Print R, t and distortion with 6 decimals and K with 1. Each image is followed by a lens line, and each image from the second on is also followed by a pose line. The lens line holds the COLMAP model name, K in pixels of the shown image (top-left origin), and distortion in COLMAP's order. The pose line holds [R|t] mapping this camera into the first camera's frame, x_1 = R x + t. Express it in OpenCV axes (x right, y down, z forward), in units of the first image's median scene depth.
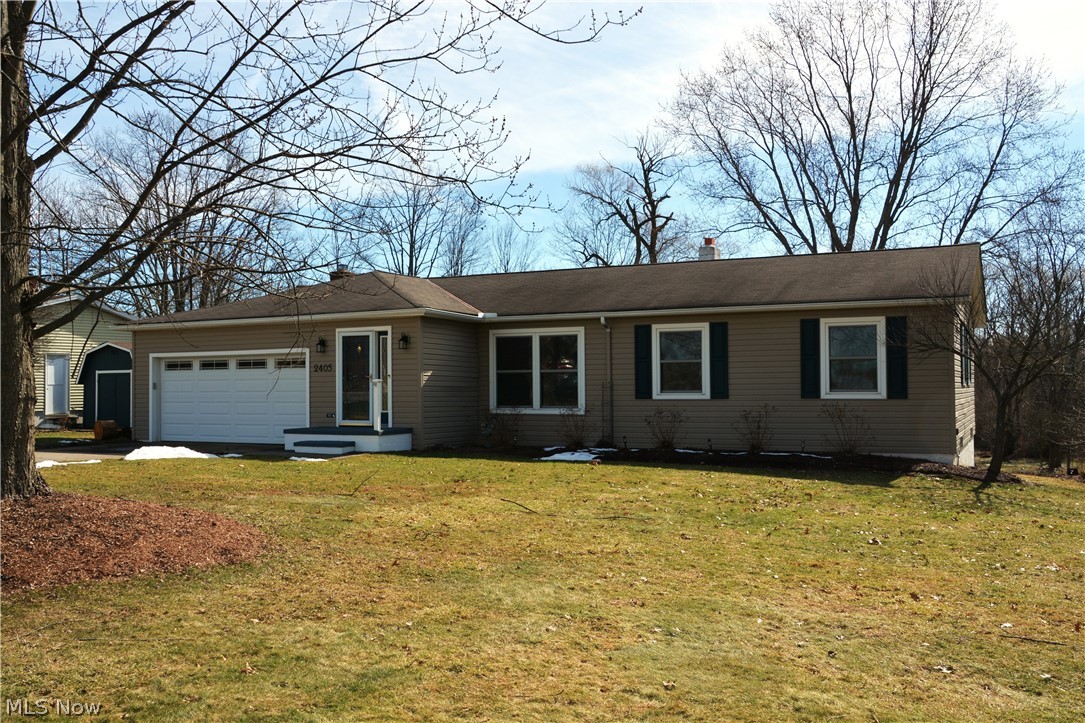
lens RADIAL K [[991.3, 0, 537.0], [0, 991.3, 356.8], [0, 0, 1]] dist [-0.074159, 0.010855]
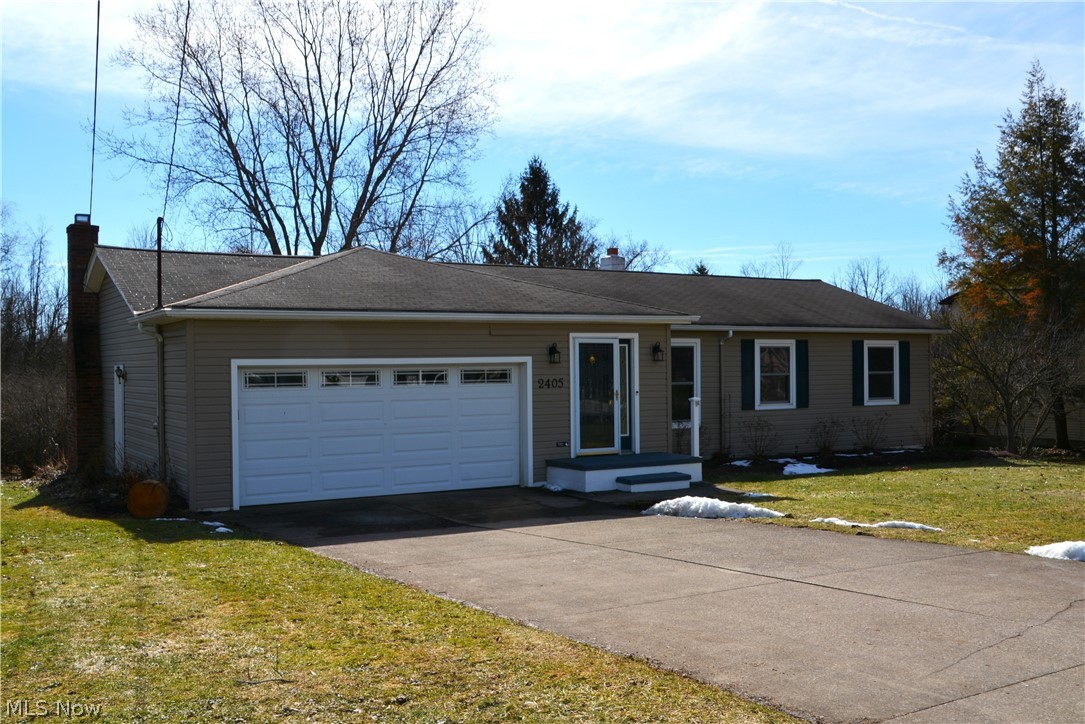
lens RADIAL K [[1070.8, 0, 556.5], [0, 1070.8, 366.8], [0, 0, 1]] dist [0.002623, 0.000000]
pose [[0.527087, 0.003435, 0.849805, -0.935610], [-0.014946, 0.999875, 0.005229, -0.006089], [-0.849680, -0.015457, 0.527072, 0.560771]]
